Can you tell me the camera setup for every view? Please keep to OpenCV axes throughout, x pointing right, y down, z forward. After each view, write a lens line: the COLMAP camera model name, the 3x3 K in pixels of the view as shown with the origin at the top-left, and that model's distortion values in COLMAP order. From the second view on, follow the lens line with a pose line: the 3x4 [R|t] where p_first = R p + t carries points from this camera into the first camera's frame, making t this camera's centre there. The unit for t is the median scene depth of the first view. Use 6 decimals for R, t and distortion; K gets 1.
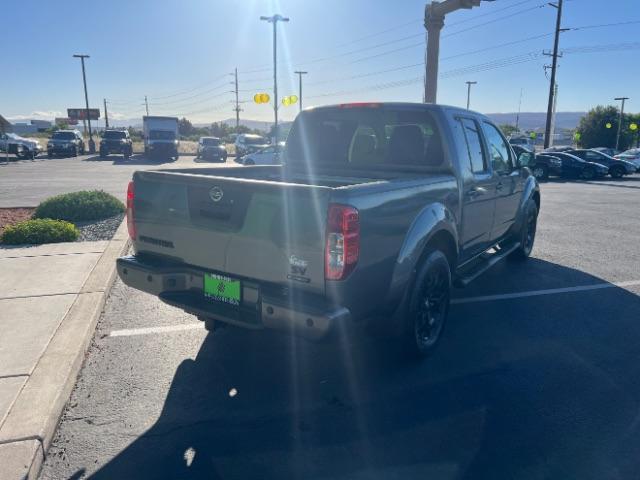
lens RADIAL K [[476.3, 0, 320.2], [0, 476.3, 239.2], [0, 0, 1]] dist [0.042818, -0.052877]
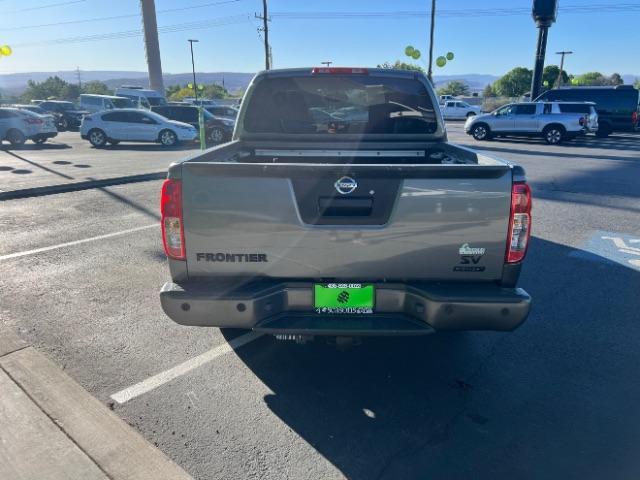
lens RADIAL K [[476.3, 0, 324.9], [0, 476.3, 237.7], [0, 0, 1]] dist [0.042818, -0.052877]
pose [[0.836042, -0.159931, 0.524839, -0.572946], [0.119607, 0.986693, 0.110143, -0.084238], [-0.535470, -0.029309, 0.844045, 0.287119]]
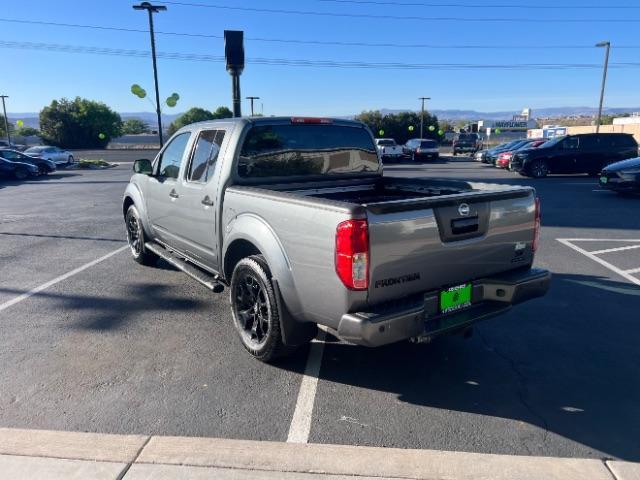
lens RADIAL K [[476.3, 0, 318.5], [0, 476.3, 243.2], [0, 0, 1]] dist [0.042818, -0.052877]
pose [[0.367879, -0.213399, 0.905056, -1.110469], [0.200160, 0.968667, 0.147039, -0.205620], [-0.908075, 0.127064, 0.399066, 0.738735]]
